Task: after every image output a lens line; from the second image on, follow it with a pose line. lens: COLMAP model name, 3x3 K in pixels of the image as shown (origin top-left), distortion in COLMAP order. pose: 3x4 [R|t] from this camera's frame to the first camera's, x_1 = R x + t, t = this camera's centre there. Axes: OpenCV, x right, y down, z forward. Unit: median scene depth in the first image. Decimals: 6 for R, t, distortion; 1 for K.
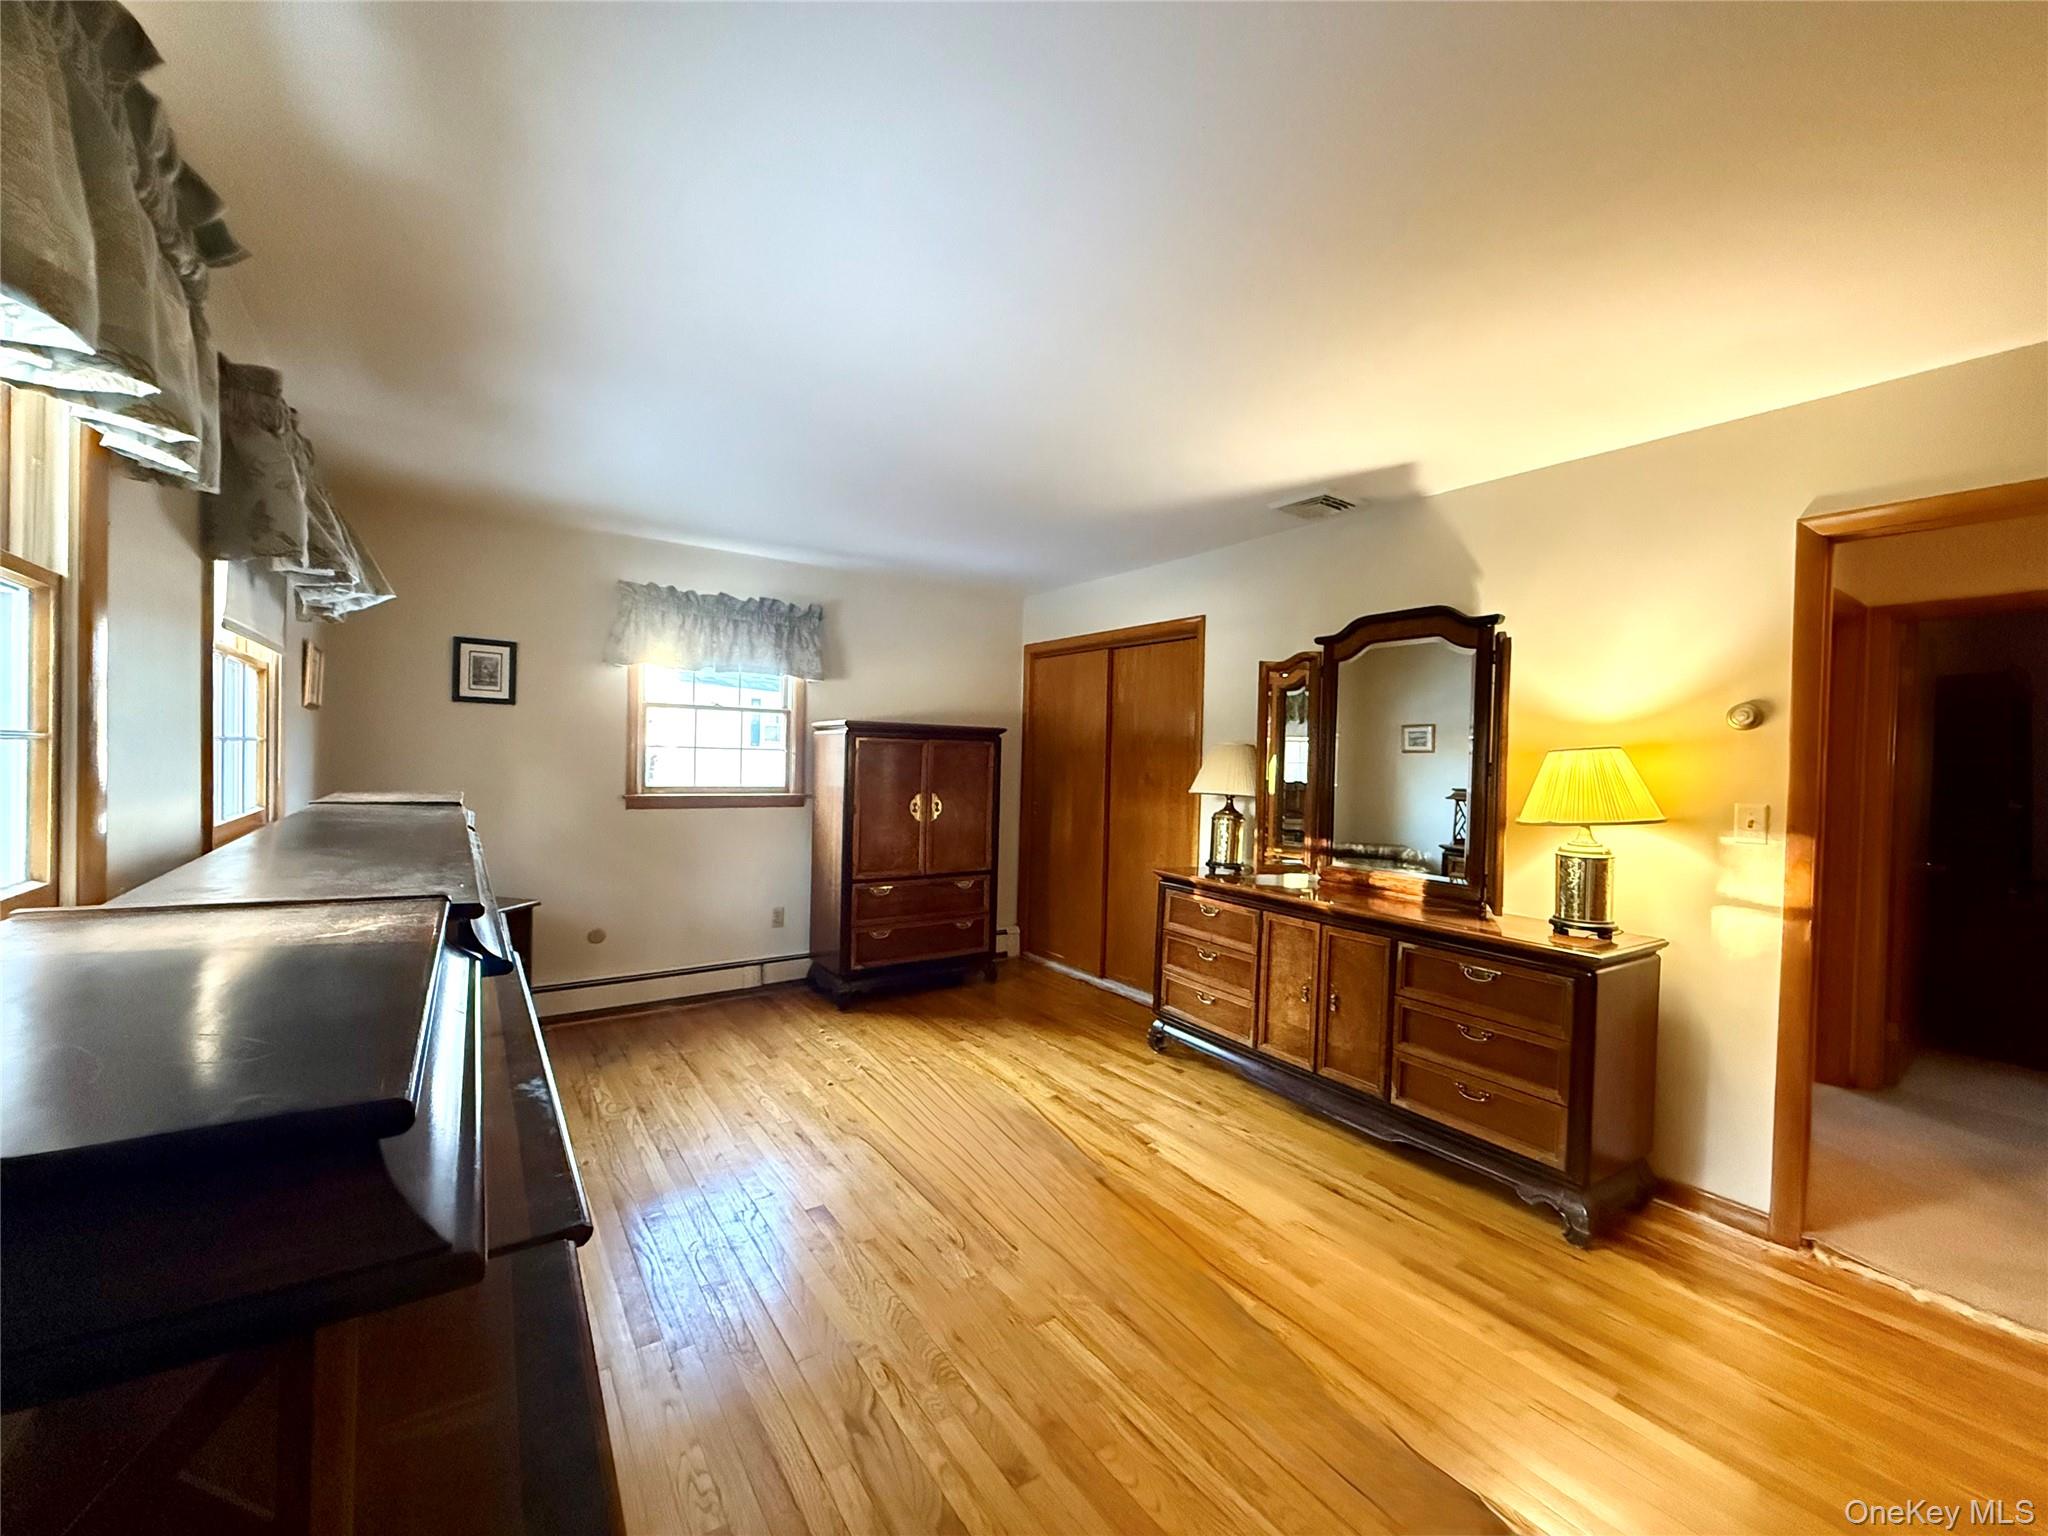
lens RADIAL K [[809.9, 0, 1021.1], [0, 809.9, 770.0], [0, 0, 1]] dist [-0.001377, -0.000053]
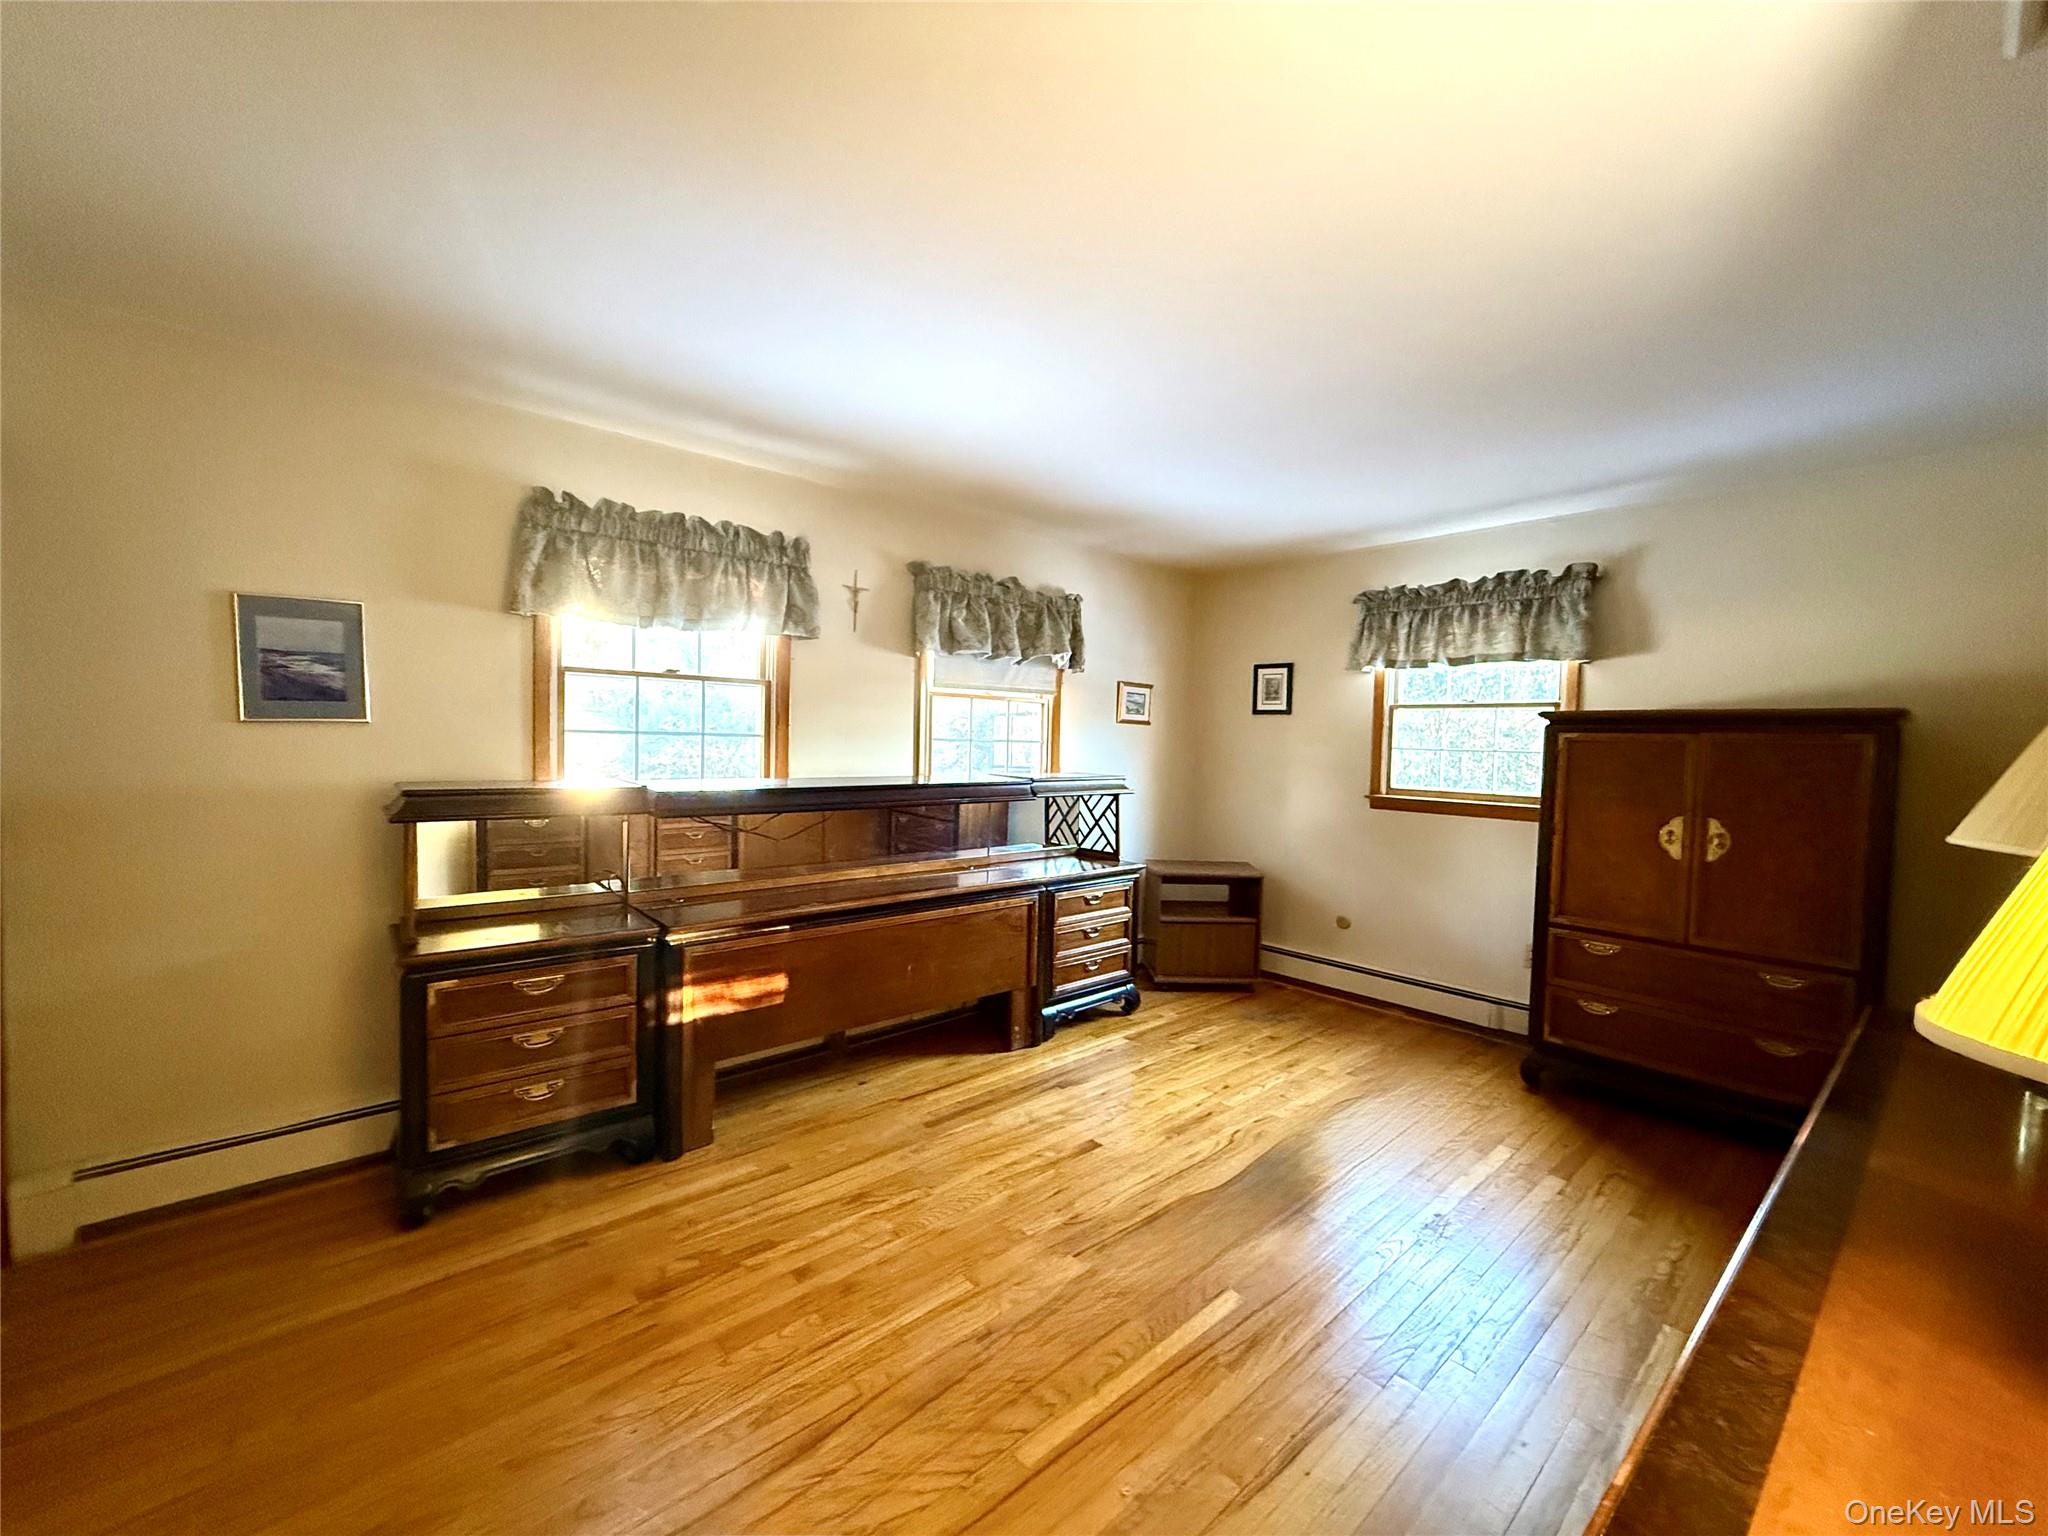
lens RADIAL K [[809.9, 0, 1021.1], [0, 809.9, 770.0], [0, 0, 1]] dist [-0.001377, -0.000053]
pose [[0.108207, 0.013631, -0.994035, 0.504851], [-0.034629, 0.999351, 0.009934, 0.004430], [0.993525, 0.033347, 0.108608, 0.439913]]
